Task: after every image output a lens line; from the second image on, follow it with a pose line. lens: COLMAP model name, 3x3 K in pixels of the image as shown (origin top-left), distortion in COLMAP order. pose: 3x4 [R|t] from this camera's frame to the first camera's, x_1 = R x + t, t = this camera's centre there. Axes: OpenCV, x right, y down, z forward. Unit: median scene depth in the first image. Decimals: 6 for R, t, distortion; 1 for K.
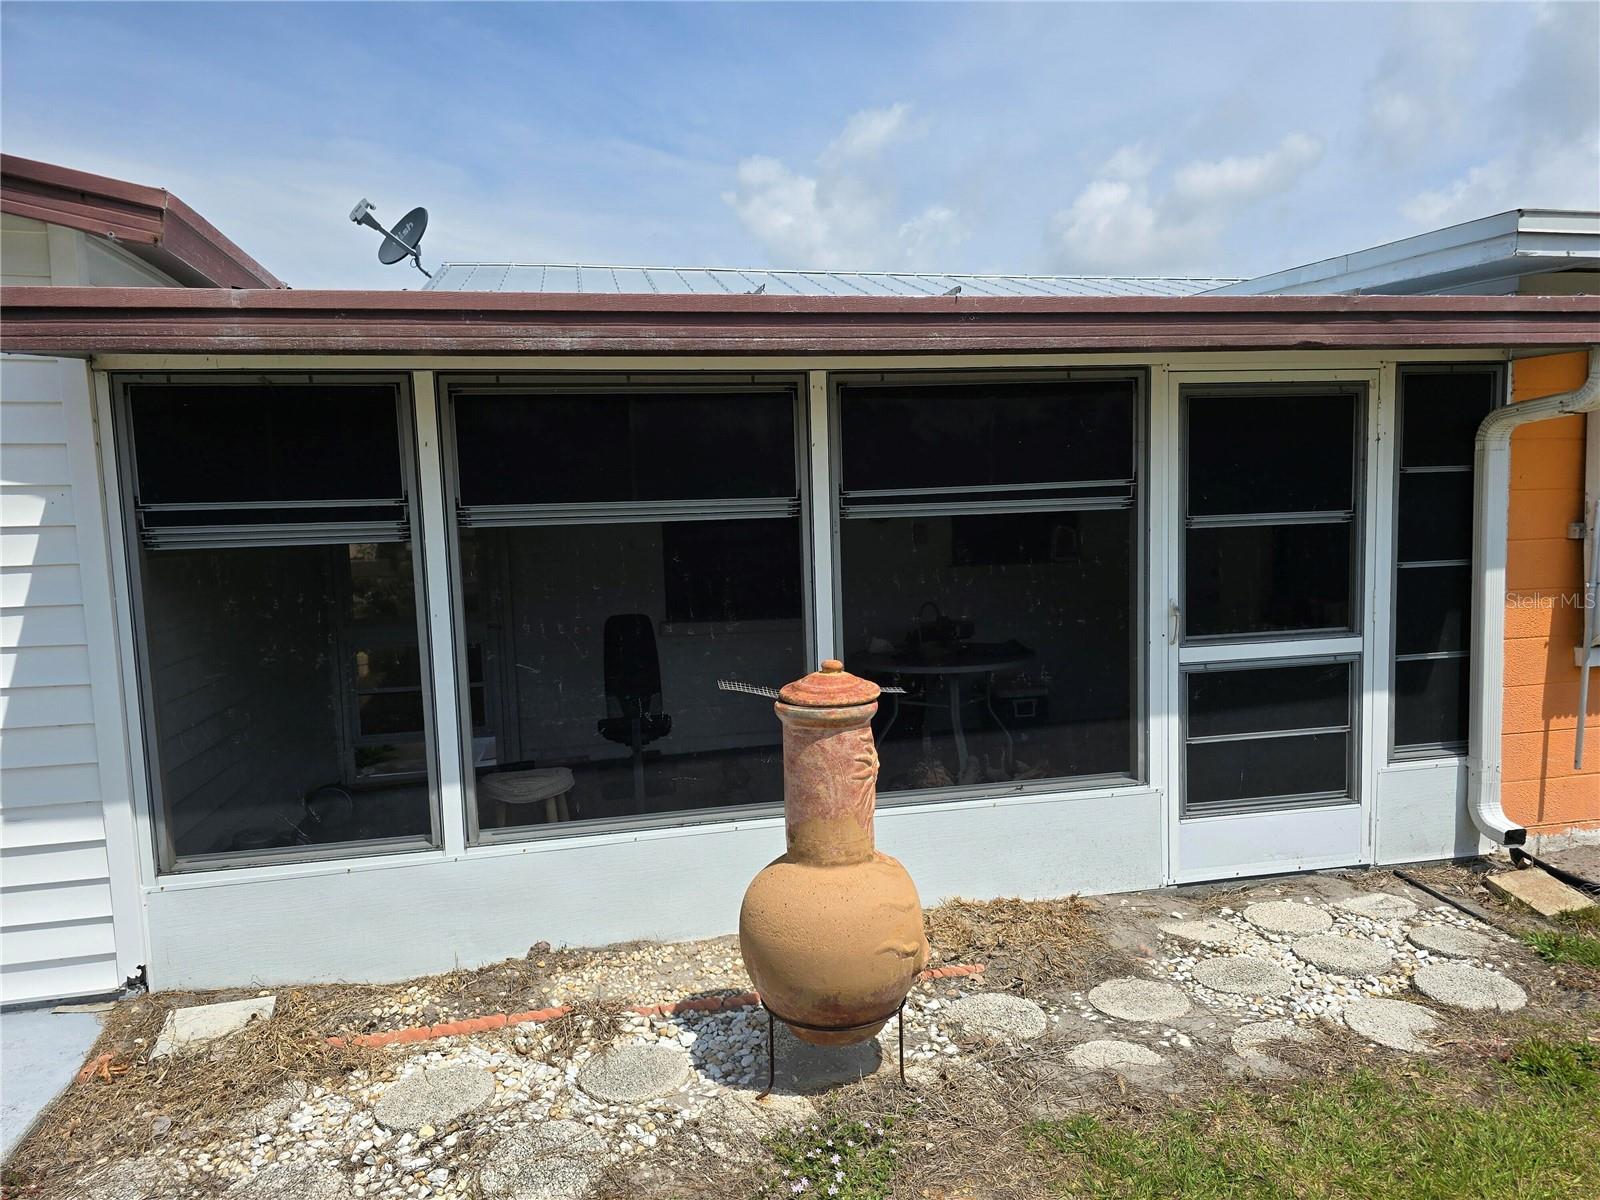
lens RADIAL K [[1078.4, 0, 799.1], [0, 1078.4, 613.6], [0, 0, 1]] dist [0.029707, -0.021663]
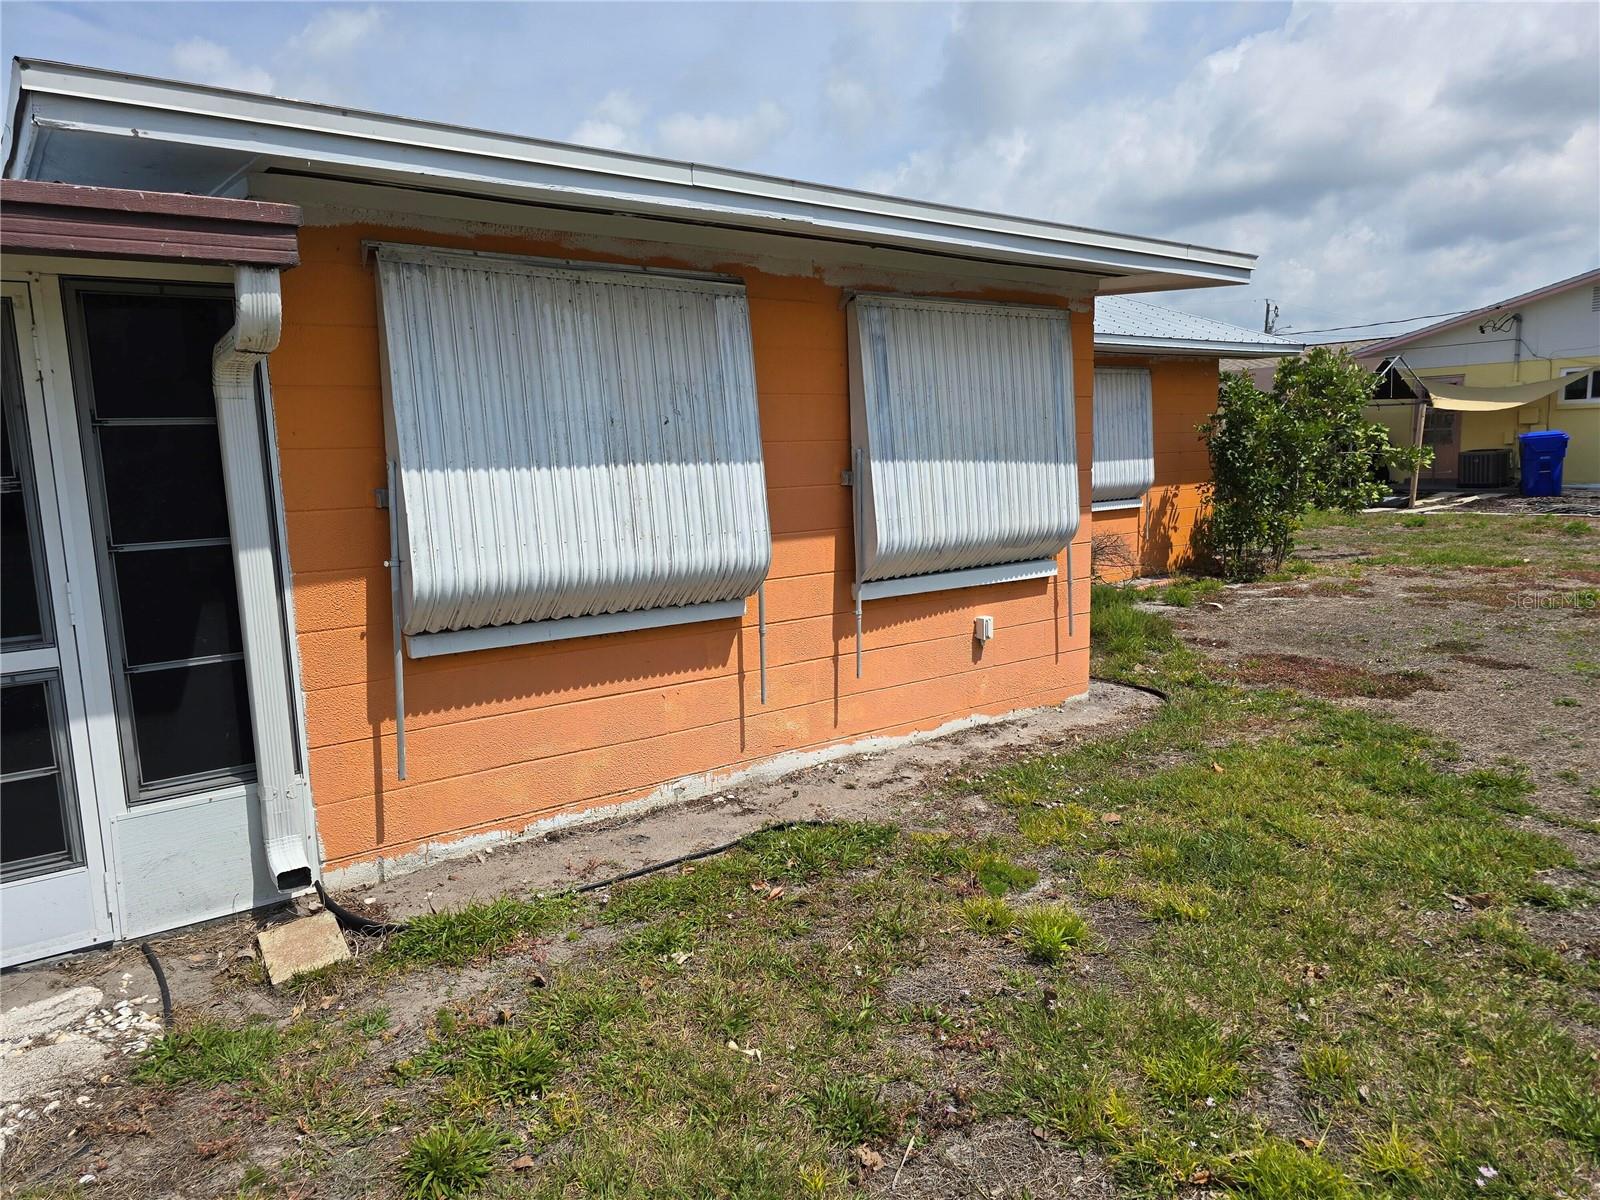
lens RADIAL K [[1078.4, 0, 803.4], [0, 1078.4, 598.8], [0, 0, 1]] dist [0.029707, -0.021663]
pose [[0.906031, -0.056126, 0.419473, 0.658231], [0.039856, 0.998078, 0.047458, -0.026123], [-0.421330, -0.026280, 0.906527, 0.107762]]
